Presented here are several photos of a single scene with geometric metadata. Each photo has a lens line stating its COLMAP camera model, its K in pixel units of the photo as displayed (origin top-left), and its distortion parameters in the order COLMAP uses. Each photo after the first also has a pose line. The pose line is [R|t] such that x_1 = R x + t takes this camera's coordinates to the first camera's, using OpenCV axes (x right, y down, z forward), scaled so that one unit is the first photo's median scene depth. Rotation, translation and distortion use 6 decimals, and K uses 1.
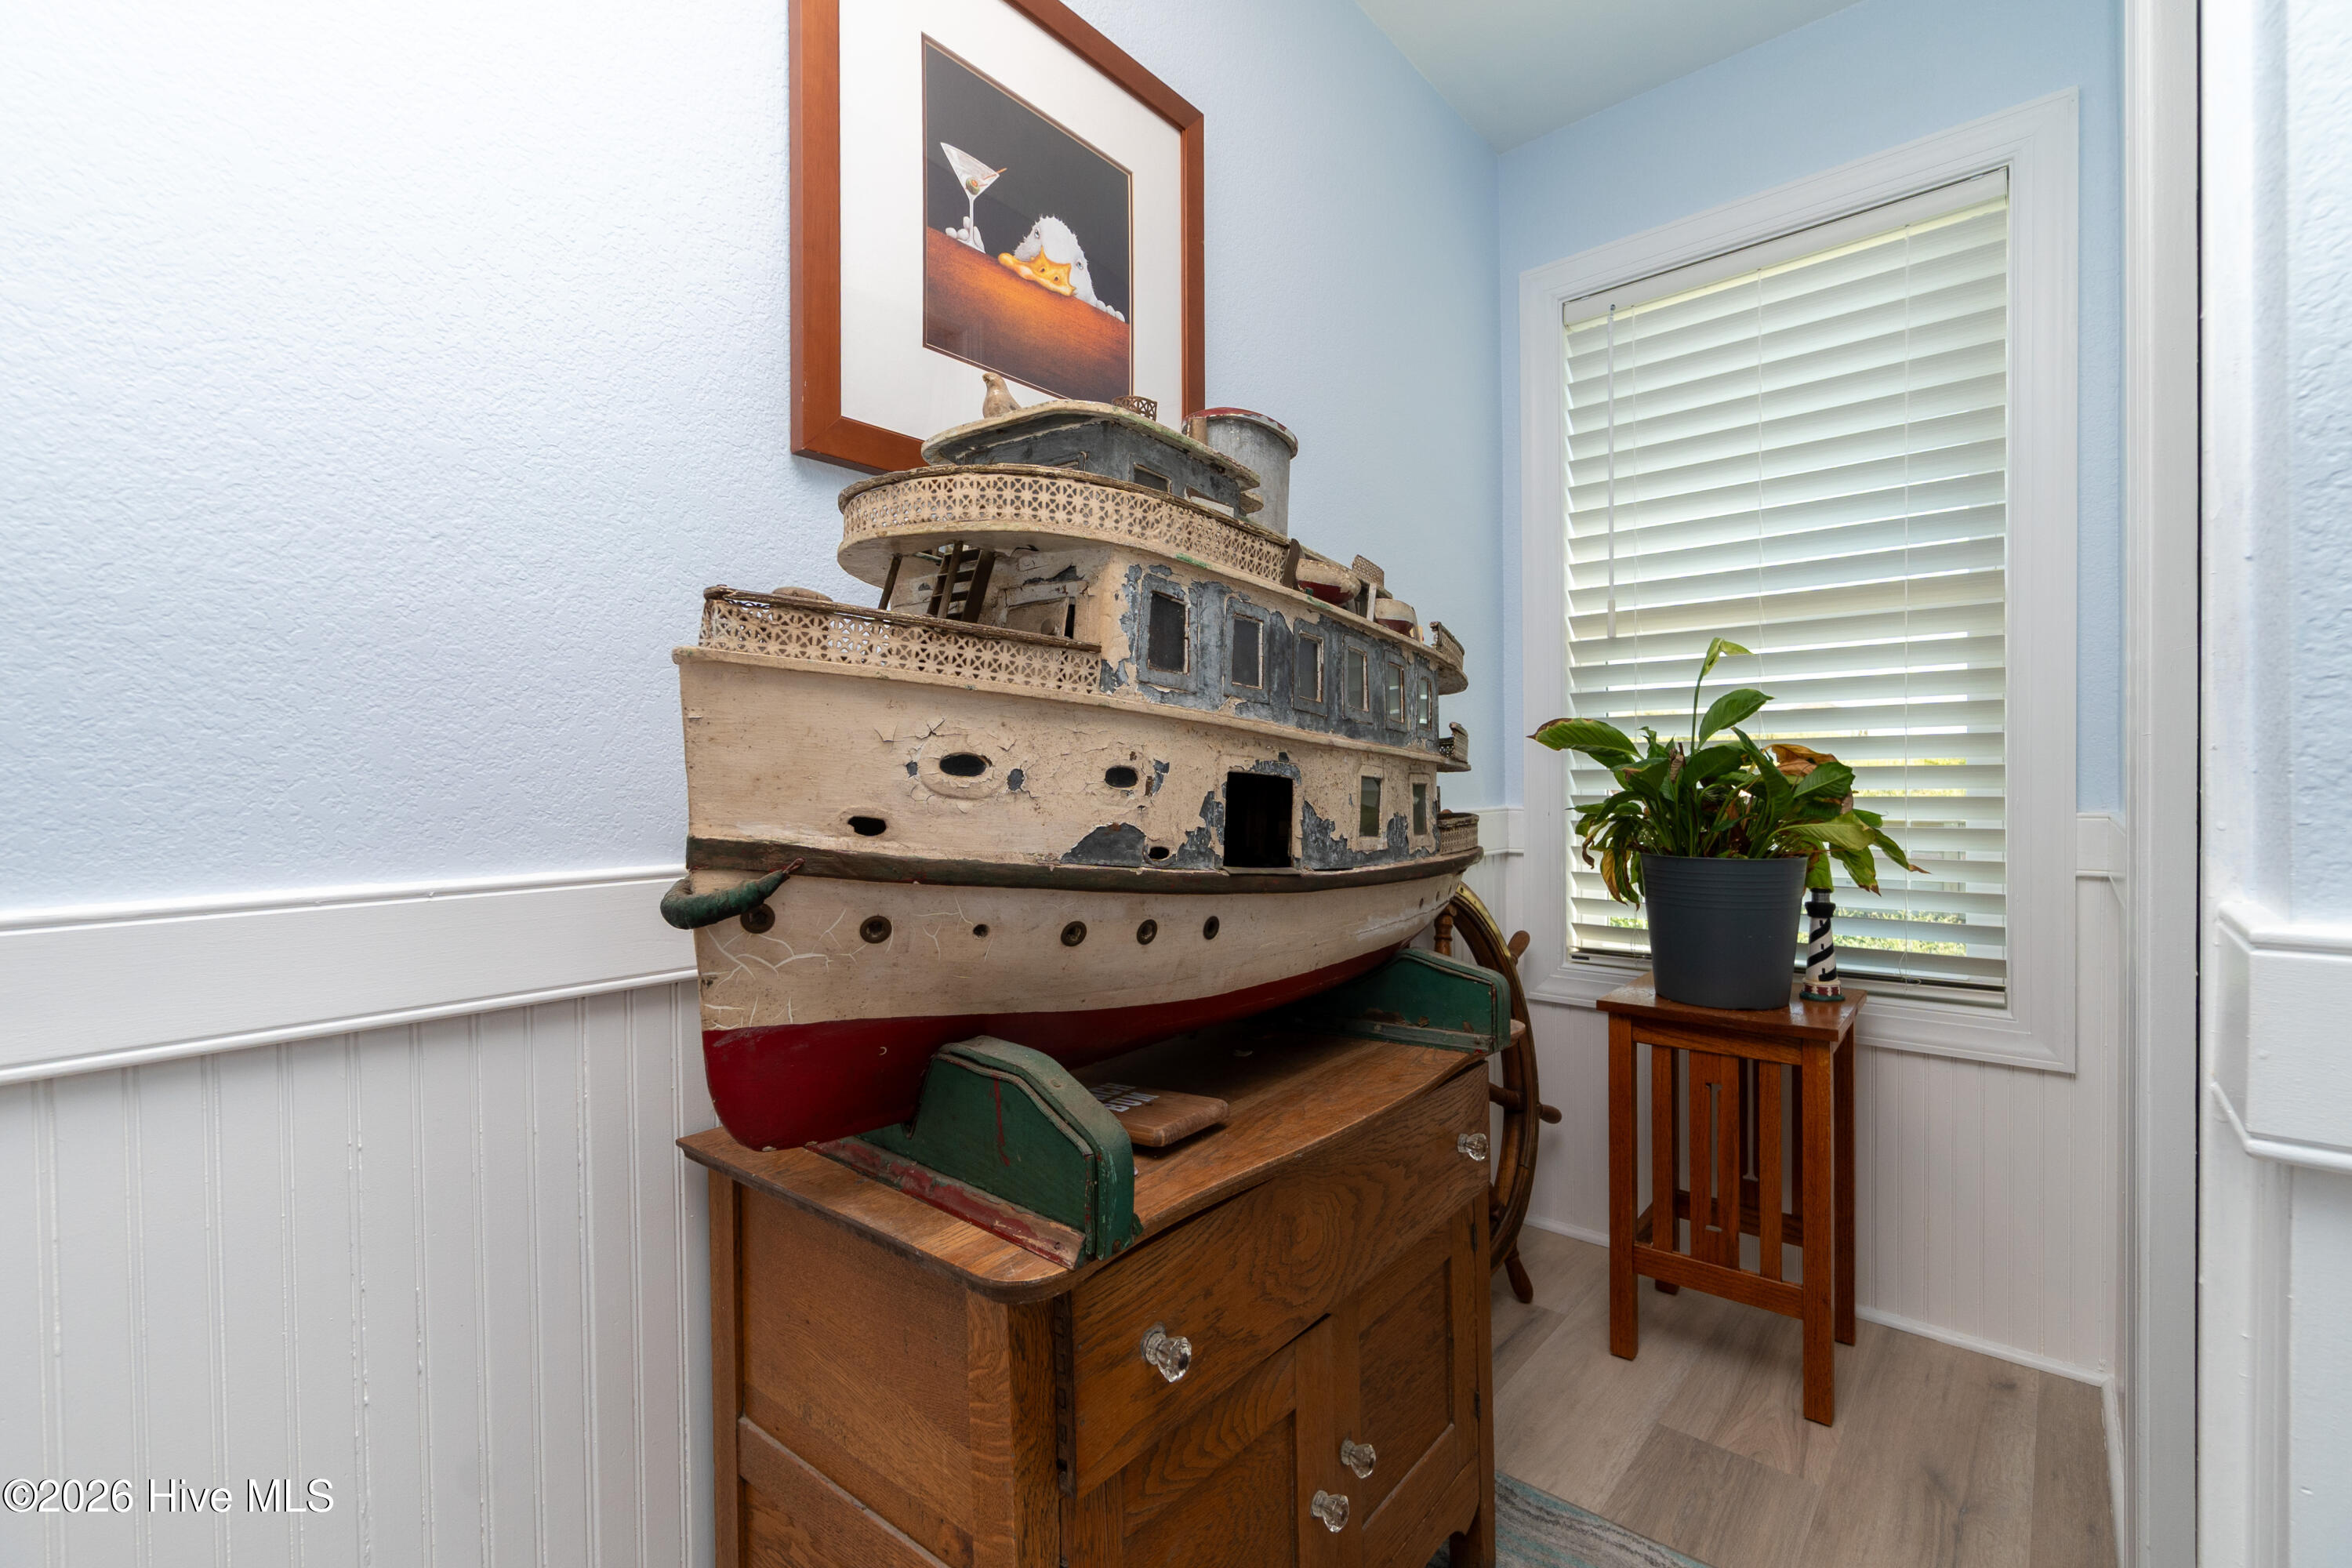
lens RADIAL K [[1017.0, 0, 1169.3], [0, 1017.0, 787.3], [0, 0, 1]] dist [-0.003321, -0.000959]
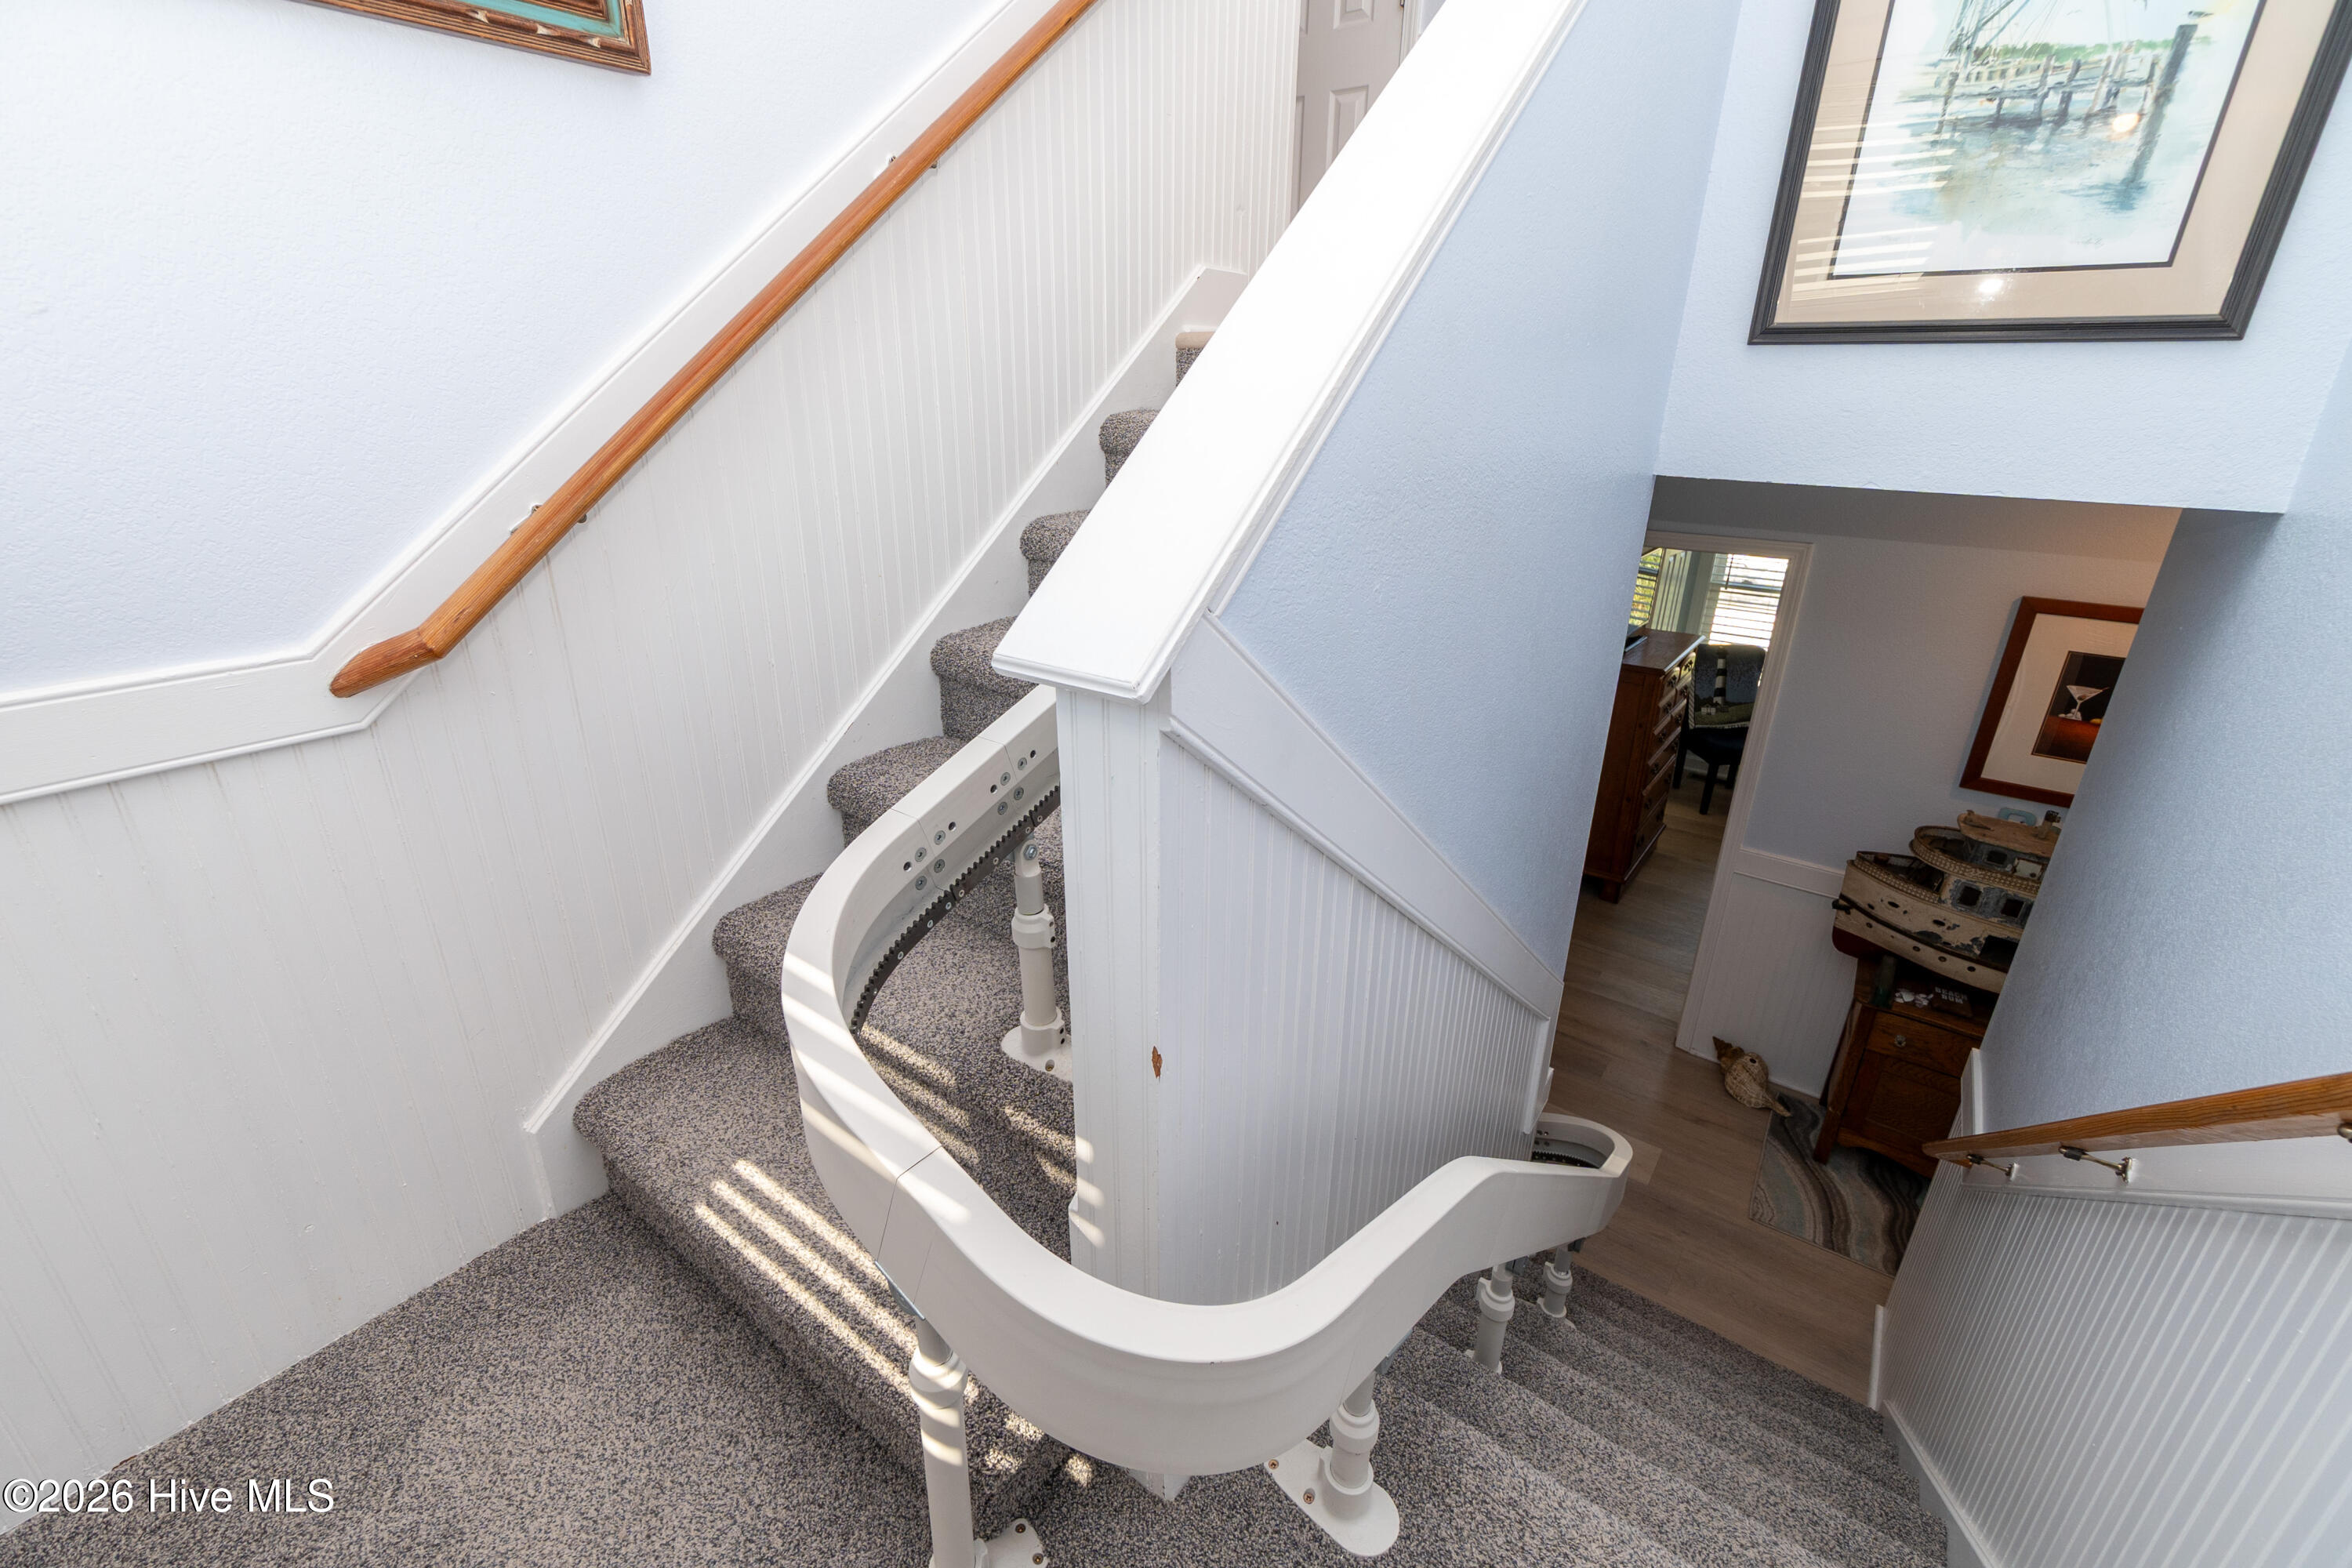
lens RADIAL K [[1017.0, 0, 1167.3], [0, 1017.0, 772.8], [0, 0, 1]] dist [-0.003321, -0.000959]
pose [[0.064782, 0.392312, -0.917548, 3.266941], [-0.017468, 0.919785, 0.392035, -2.115728], [0.997747, -0.009369, 0.066439, -2.383370]]
